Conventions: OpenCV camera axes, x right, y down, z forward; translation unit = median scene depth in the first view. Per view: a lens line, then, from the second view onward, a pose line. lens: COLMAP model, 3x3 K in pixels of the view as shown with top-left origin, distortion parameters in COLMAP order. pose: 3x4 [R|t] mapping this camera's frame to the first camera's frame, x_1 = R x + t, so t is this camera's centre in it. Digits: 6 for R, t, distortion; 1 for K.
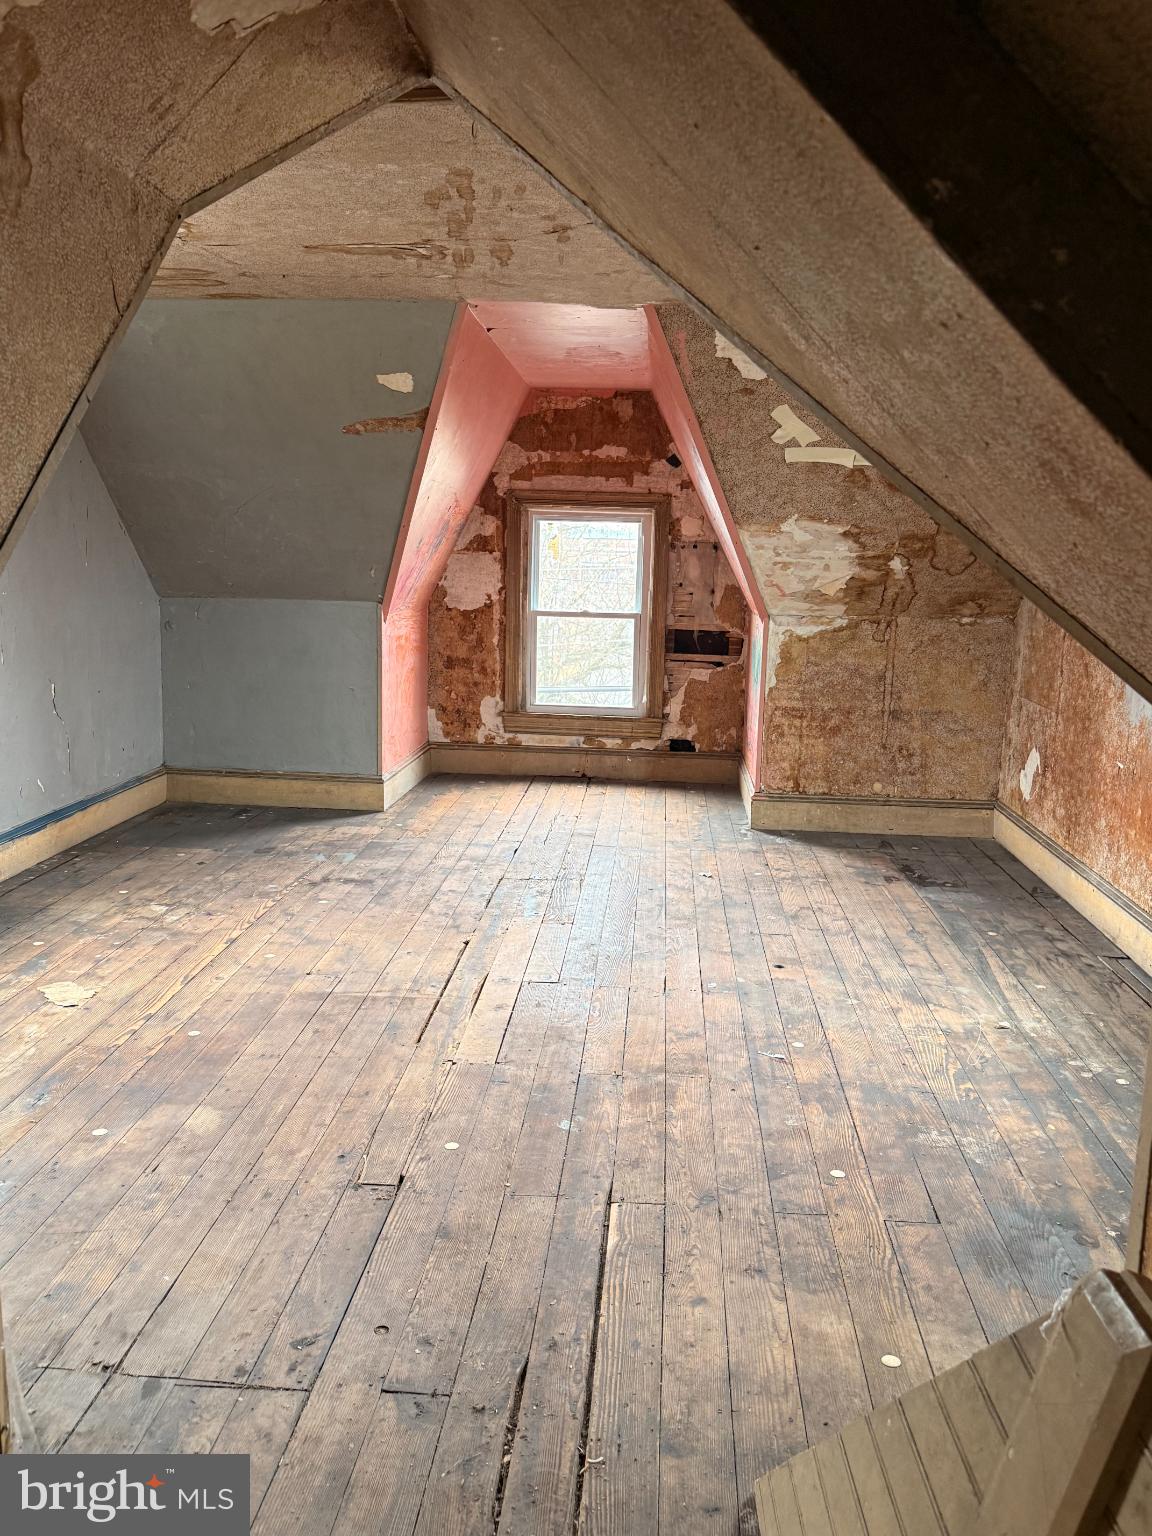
lens RADIAL K [[1268.0, 0, 578.4], [0, 1268.0, 764.9], [0, 0, 1]] dist [0.066188, -0.102547]
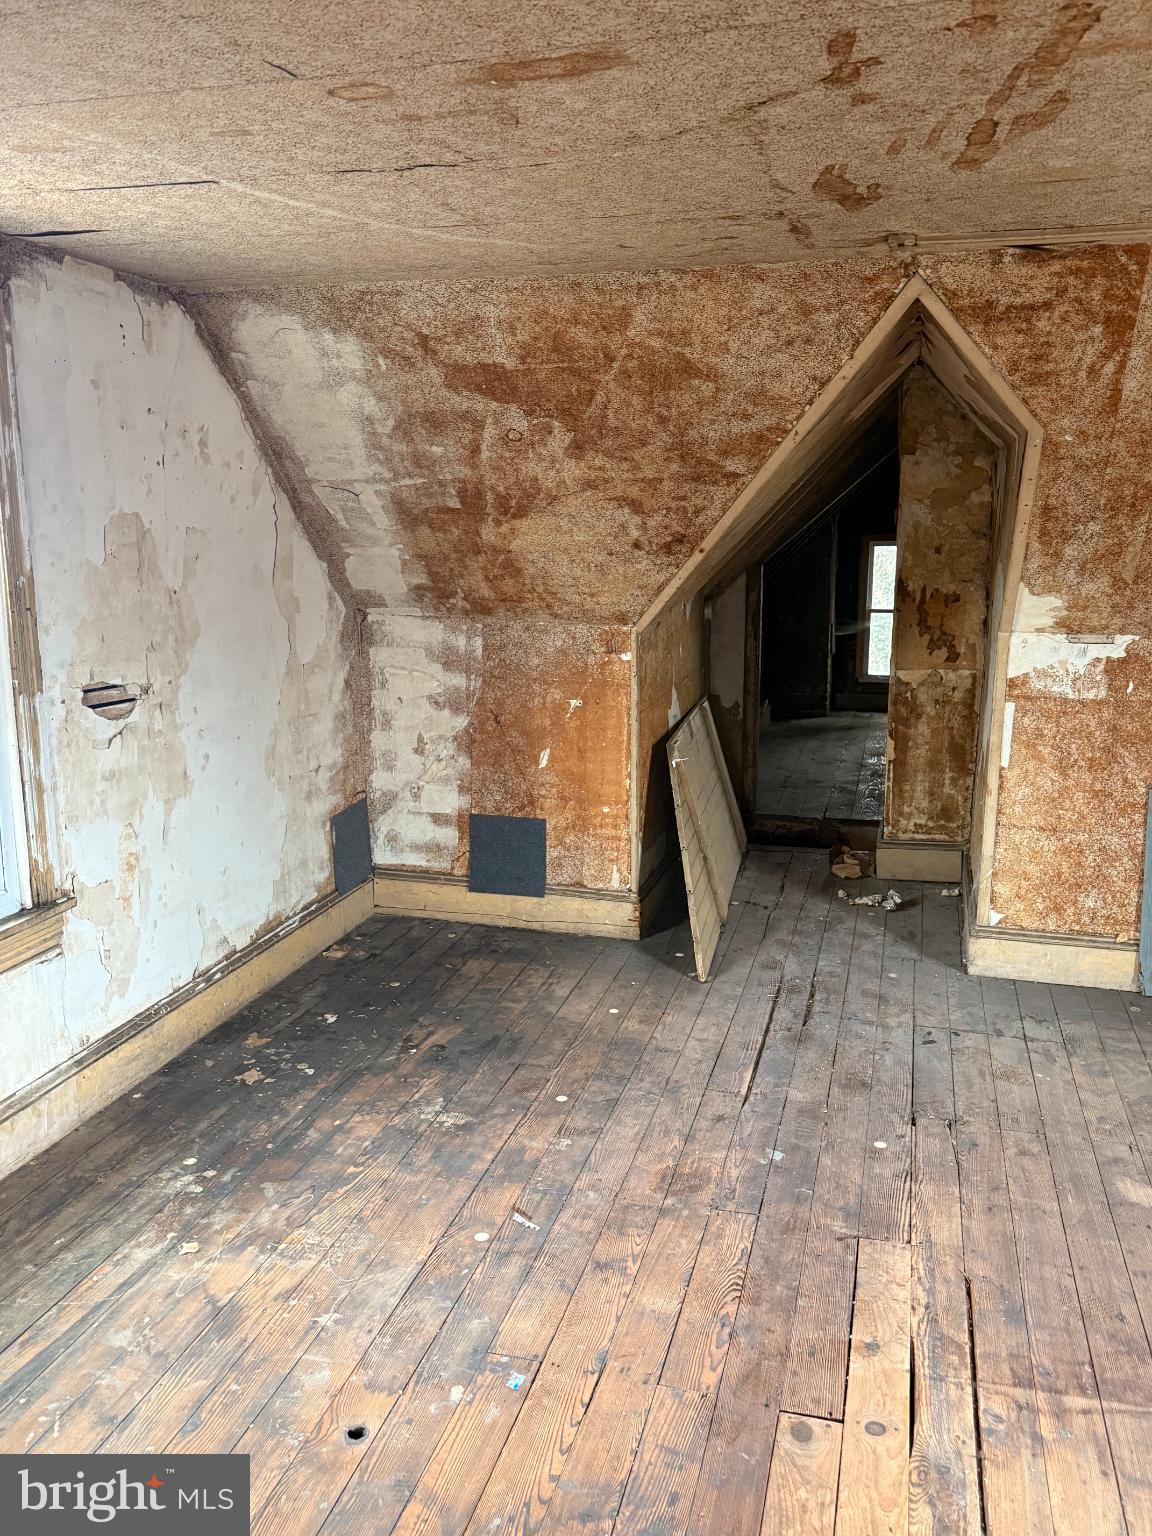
lens RADIAL K [[1268.0, 0, 575.4], [0, 1268.0, 768.6], [0, 0, 1]] dist [0.066188, -0.102547]
pose [[-0.982351, -0.054536, 0.178920, -0.016410], [0.011521, 0.937094, 0.348888, -0.368122], [-0.186692, 0.344792, -0.919927, 1.759315]]
